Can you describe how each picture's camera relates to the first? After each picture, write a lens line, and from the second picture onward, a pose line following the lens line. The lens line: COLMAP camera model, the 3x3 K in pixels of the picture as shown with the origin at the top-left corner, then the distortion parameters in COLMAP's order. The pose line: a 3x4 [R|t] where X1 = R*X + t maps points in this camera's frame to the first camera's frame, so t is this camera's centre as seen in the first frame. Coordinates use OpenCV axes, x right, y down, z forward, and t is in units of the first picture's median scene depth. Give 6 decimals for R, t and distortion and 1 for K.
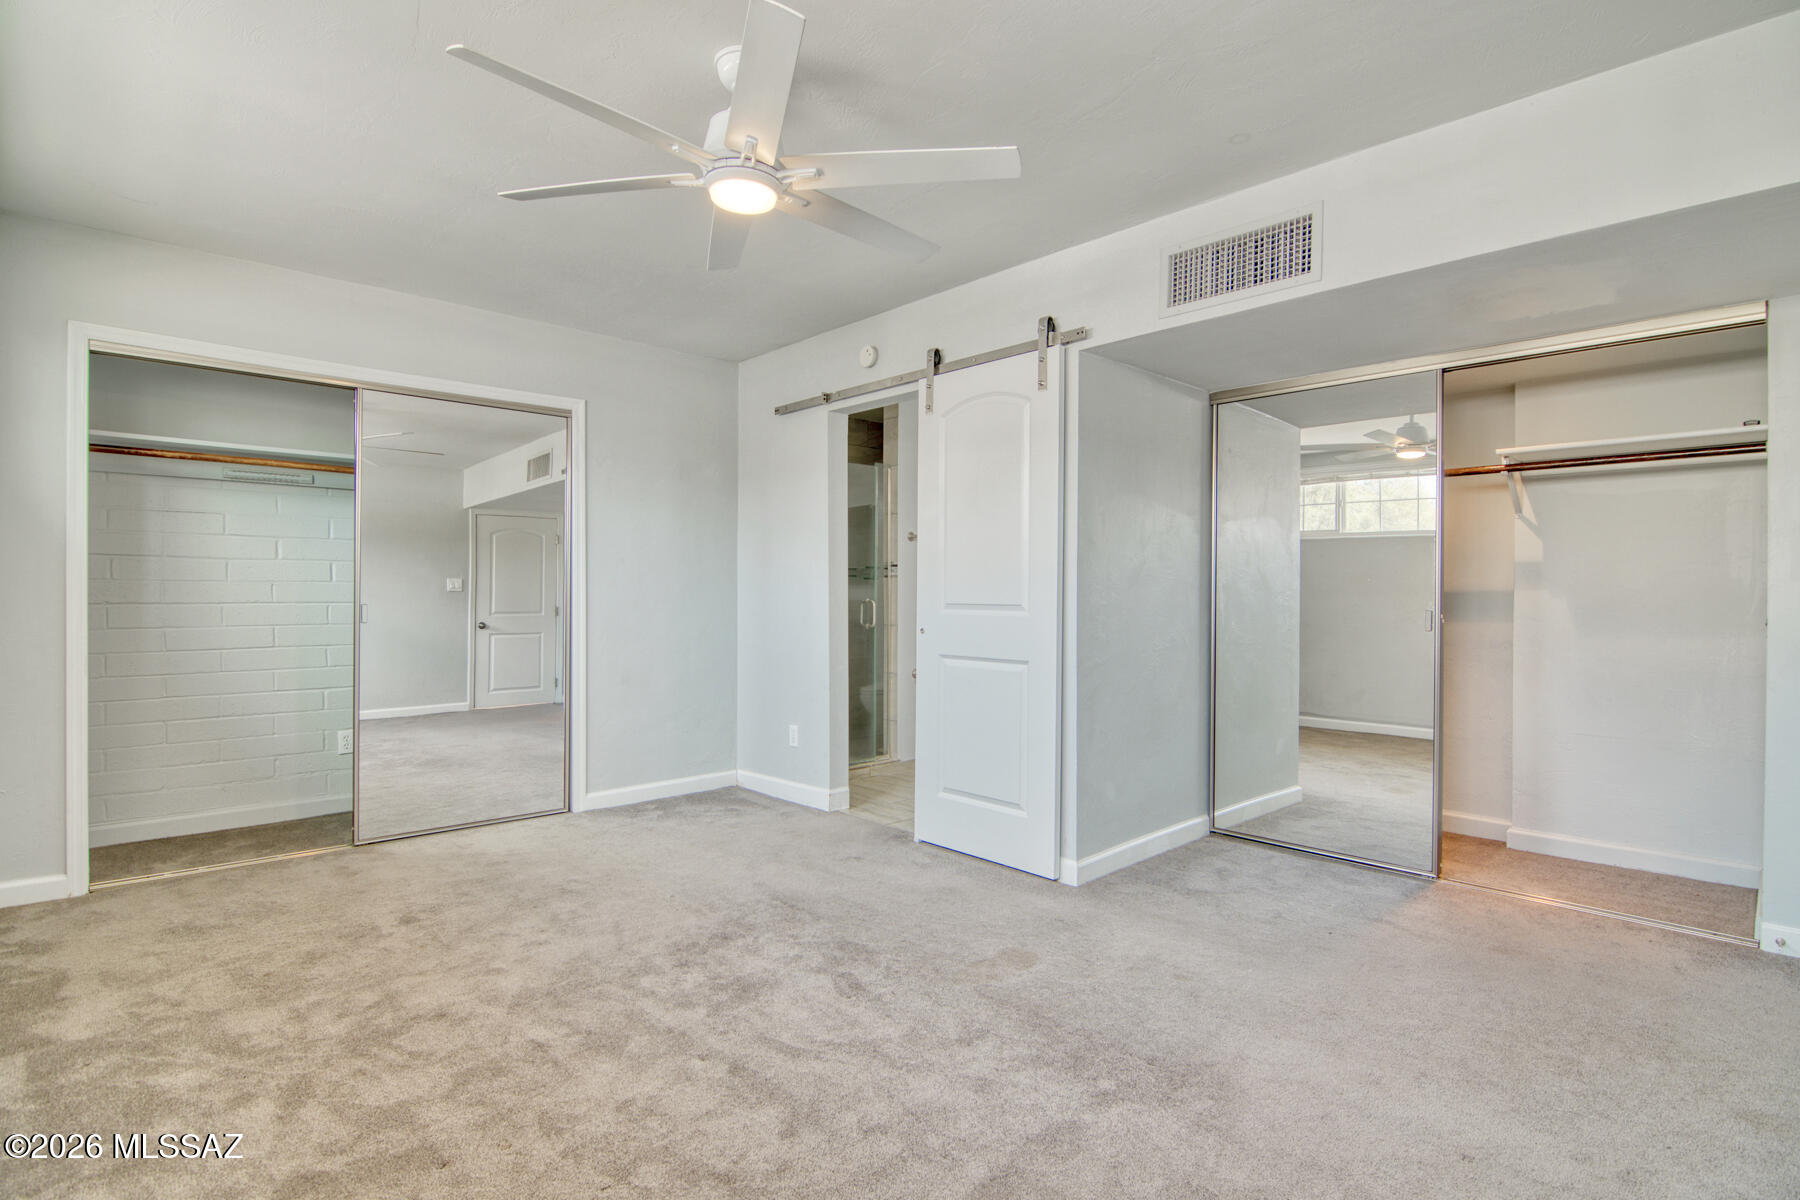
lens RADIAL K [[886.3, 0, 898.3], [0, 886.3, 597.6], [0, 0, 1]] dist [-0.009338, -0.005385]
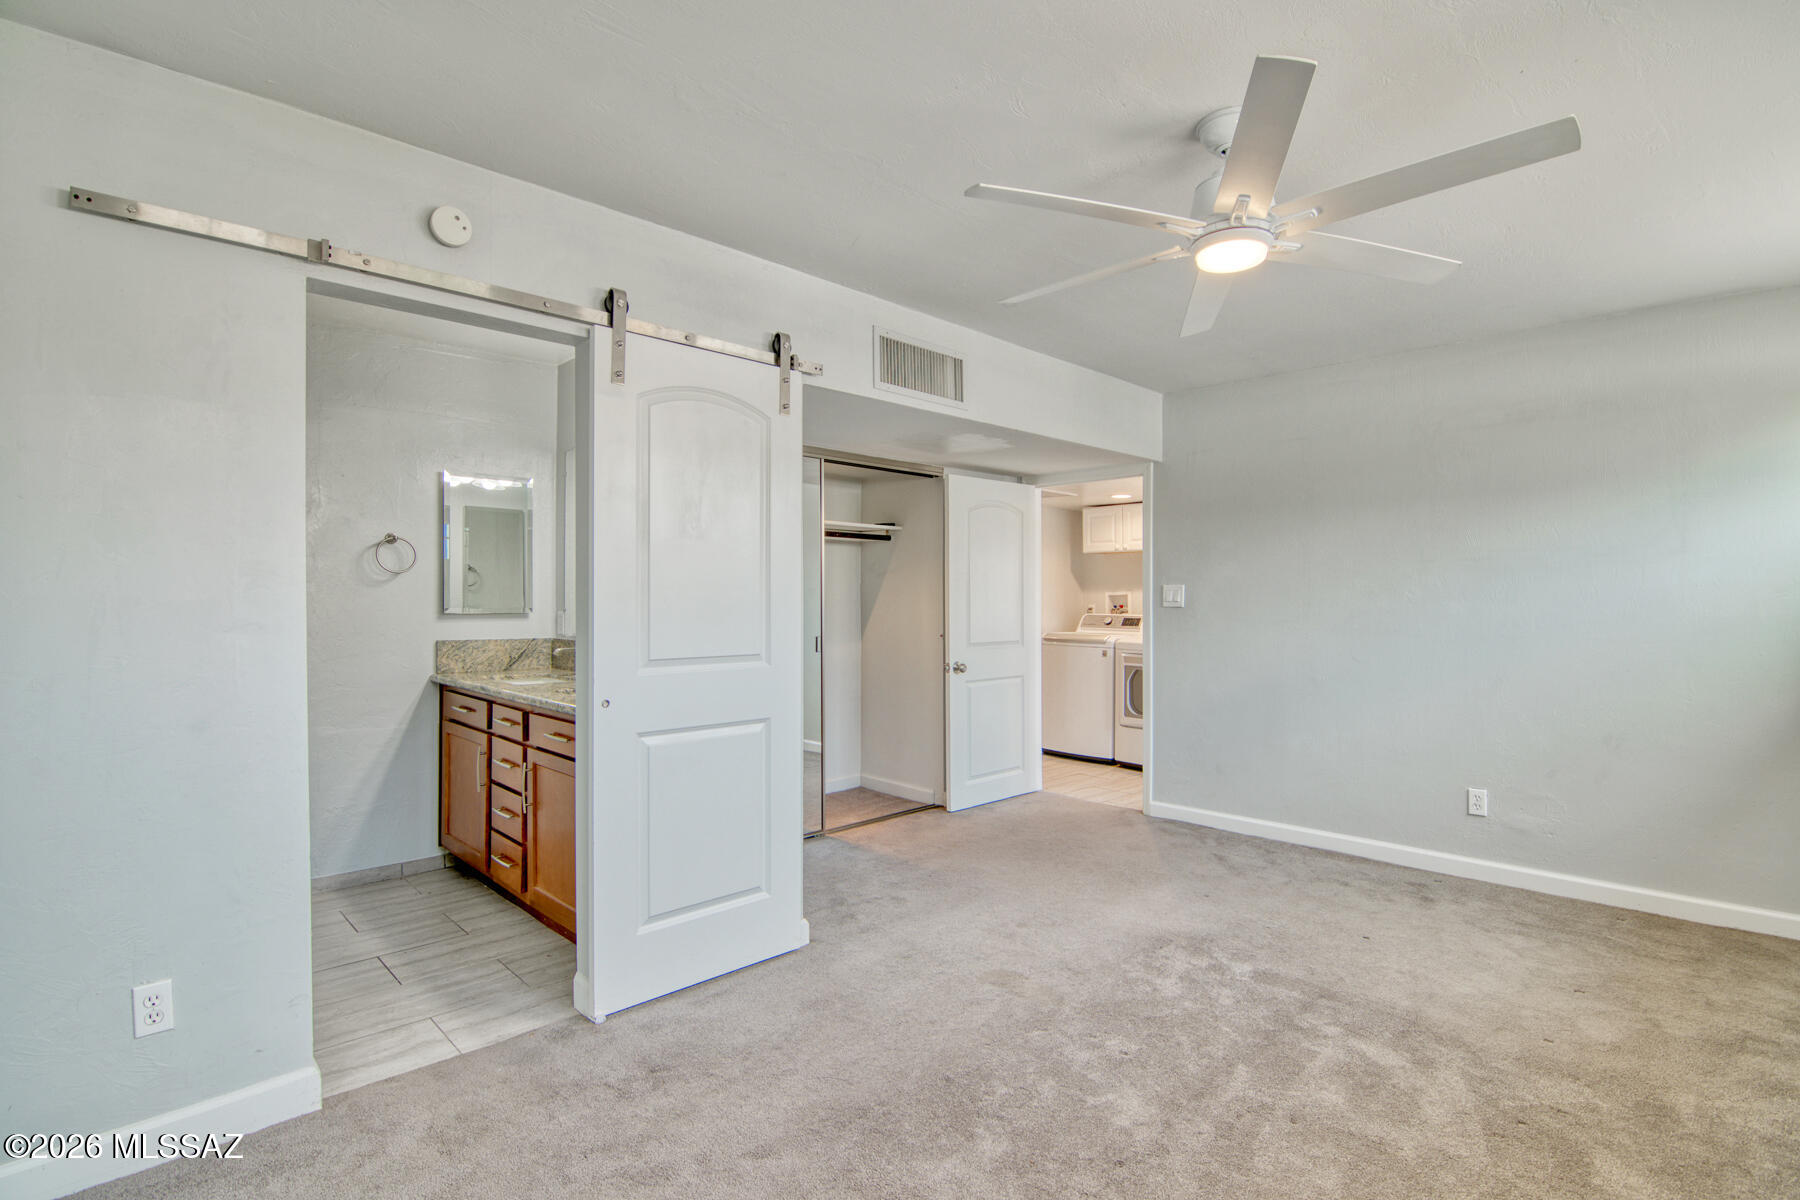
lens RADIAL K [[886.3, 0, 897.7], [0, 886.3, 599.1], [0, 0, 1]] dist [-0.009338, -0.005385]
pose [[-0.032568, -0.004988, 0.999457, -0.694291], [0.001504, 0.999986, 0.005040, -0.047571], [-0.999468, 0.001667, -0.032560, 0.857391]]
